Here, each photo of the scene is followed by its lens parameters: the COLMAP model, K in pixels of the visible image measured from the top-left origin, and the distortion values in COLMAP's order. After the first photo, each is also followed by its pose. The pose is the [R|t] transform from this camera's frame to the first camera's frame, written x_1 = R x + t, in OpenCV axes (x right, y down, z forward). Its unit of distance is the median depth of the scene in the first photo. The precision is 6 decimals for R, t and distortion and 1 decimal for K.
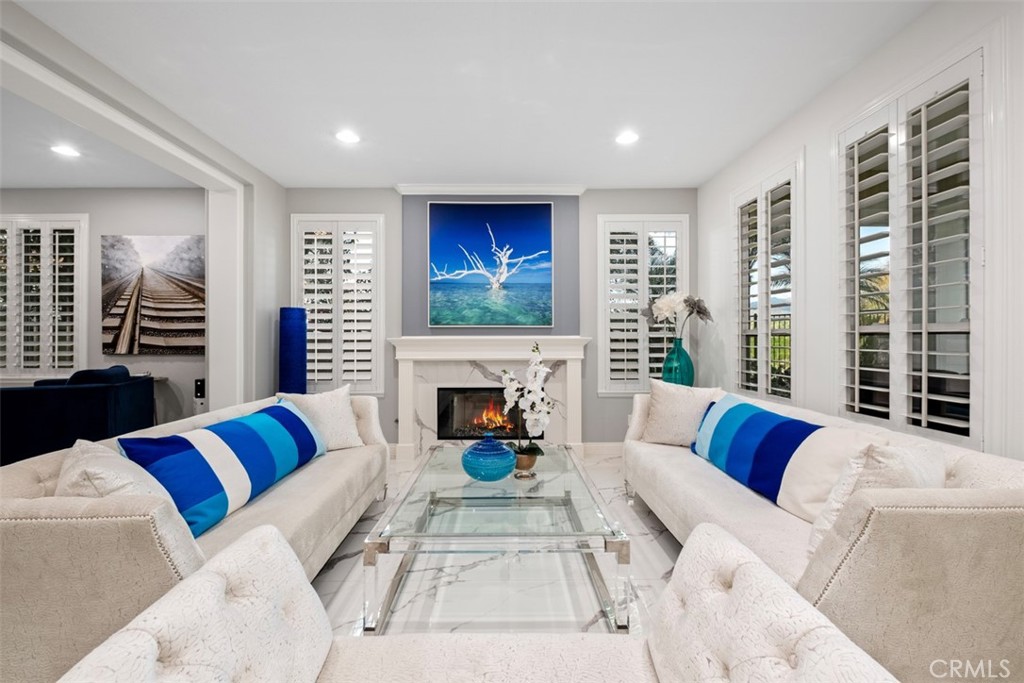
lens RADIAL K [[440.0, 0, 513.8], [0, 440.0, 336.7], [0, 0, 1]] dist [0.000046, -0.003021]
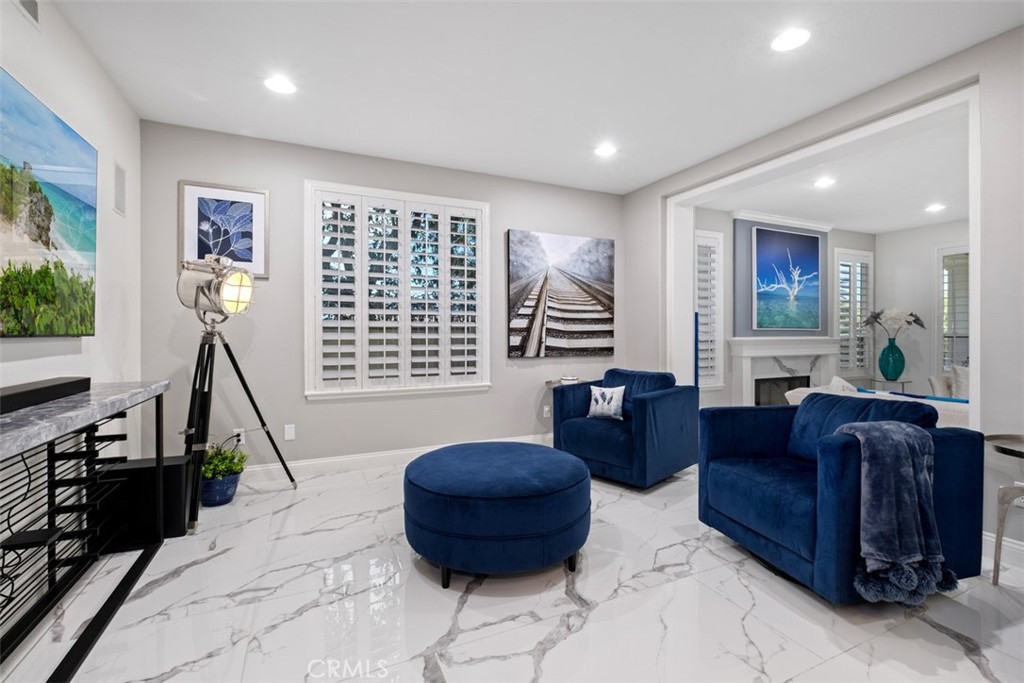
lens RADIAL K [[440.0, 0, 519.7], [0, 440.0, 331.6], [0, 0, 1]] dist [0.000046, -0.003021]
pose [[0.916274, 0.001395, 0.400549, -1.284167], [-0.001704, 0.999998, 0.000414, -0.015876], [-0.400548, -0.001062, 0.916275, 0.144264]]
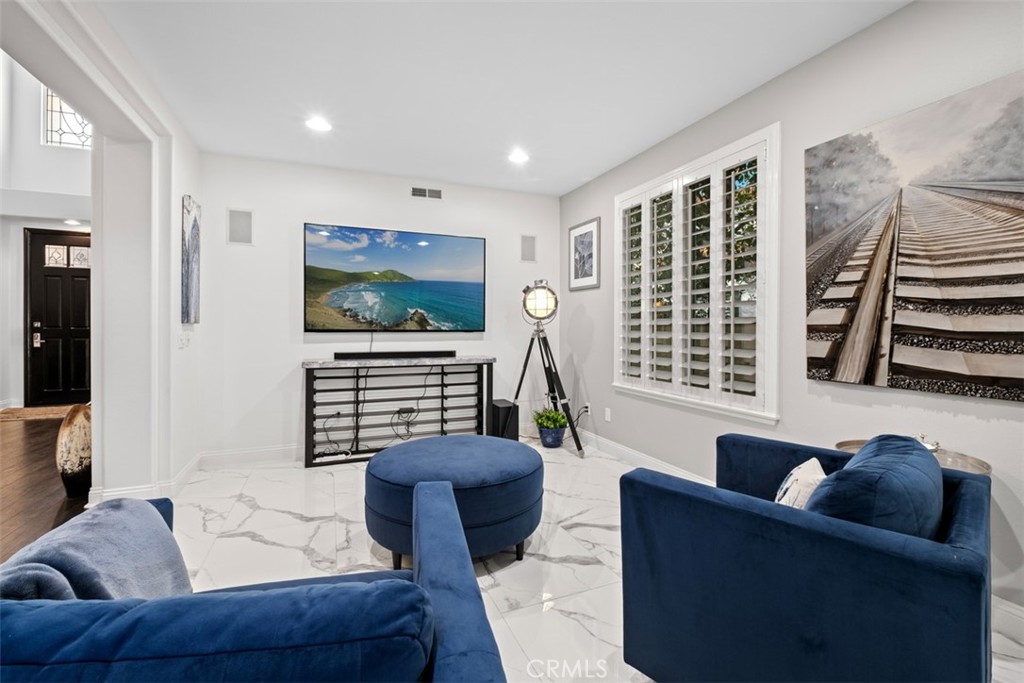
lens RADIAL K [[440.0, 0, 508.4], [0, 440.0, 327.9], [0, 0, 1]] dist [0.000046, -0.003021]
pose [[0.369800, 0.002264, -0.929108, -0.583529], [0.002296, 0.999992, 0.003350, -0.022597], [0.929108, -0.003372, 0.369792, 0.478077]]
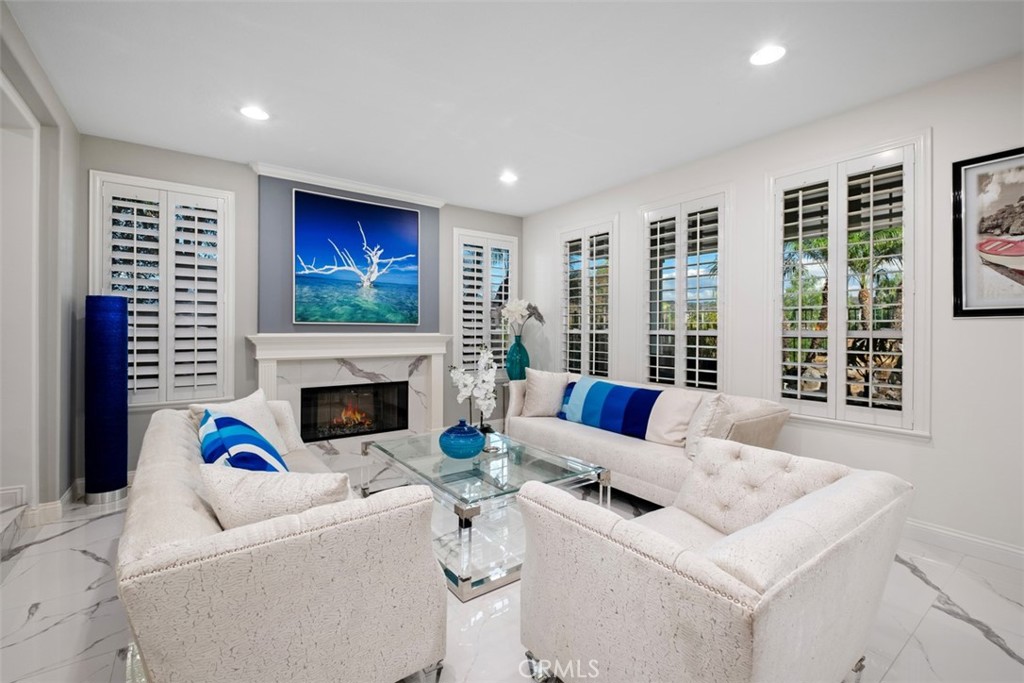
lens RADIAL K [[440.0, 0, 514.6], [0, 440.0, 330.4], [0, 0, 1]] dist [0.000046, -0.003021]
pose [[0.814387, 0.004799, 0.580302, -0.353758], [-0.009162, 0.999948, 0.004588, -0.016003], [-0.580250, -0.009053, 0.814388, -0.029928]]
